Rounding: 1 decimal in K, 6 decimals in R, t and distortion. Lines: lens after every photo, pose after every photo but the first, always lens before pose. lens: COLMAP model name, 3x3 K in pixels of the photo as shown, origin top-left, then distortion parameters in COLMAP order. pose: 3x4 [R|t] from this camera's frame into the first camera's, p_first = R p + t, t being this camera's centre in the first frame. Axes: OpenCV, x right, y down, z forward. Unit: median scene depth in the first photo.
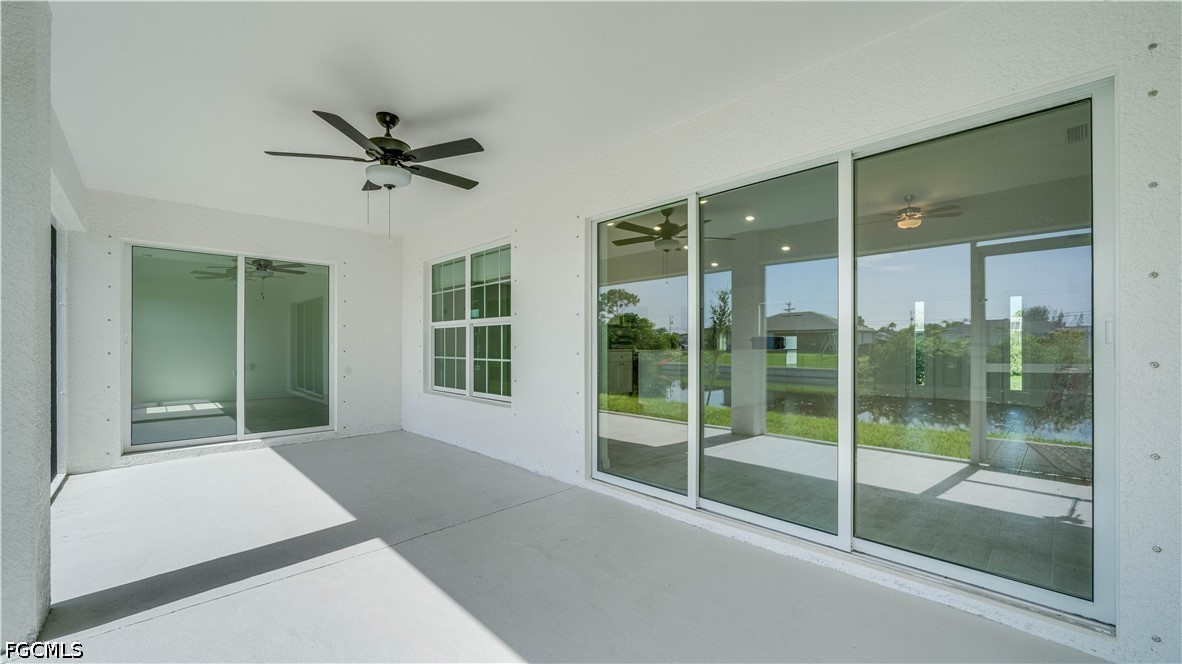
lens RADIAL K [[454.1, 0, 592.5], [0, 454.1, 336.5], [0, 0, 1]] dist [0.000000, -0.000161]
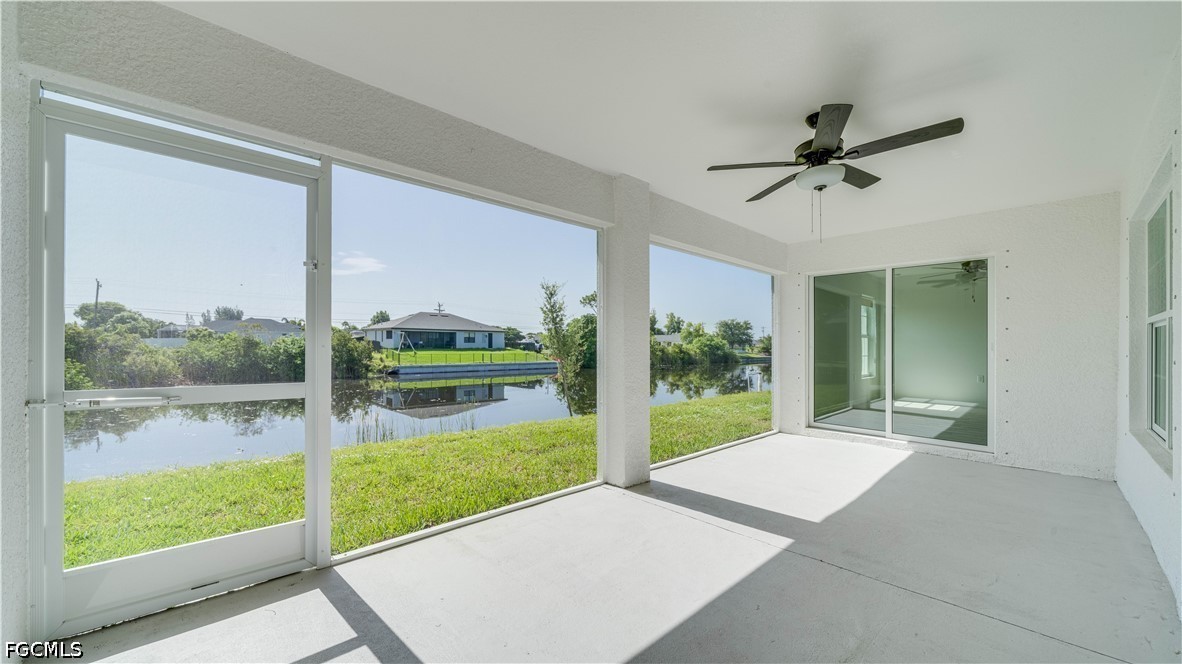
lens RADIAL K [[431.9, 0, 587.0], [0, 431.9, 348.5], [0, 0, 1]] dist [-0.000489, 0.000002]
pose [[-0.032456, 0.008282, -0.999439, 0.520094], [0.009111, 0.999927, 0.007990, -0.000957], [0.999432, -0.008846, -0.032529, 0.577091]]
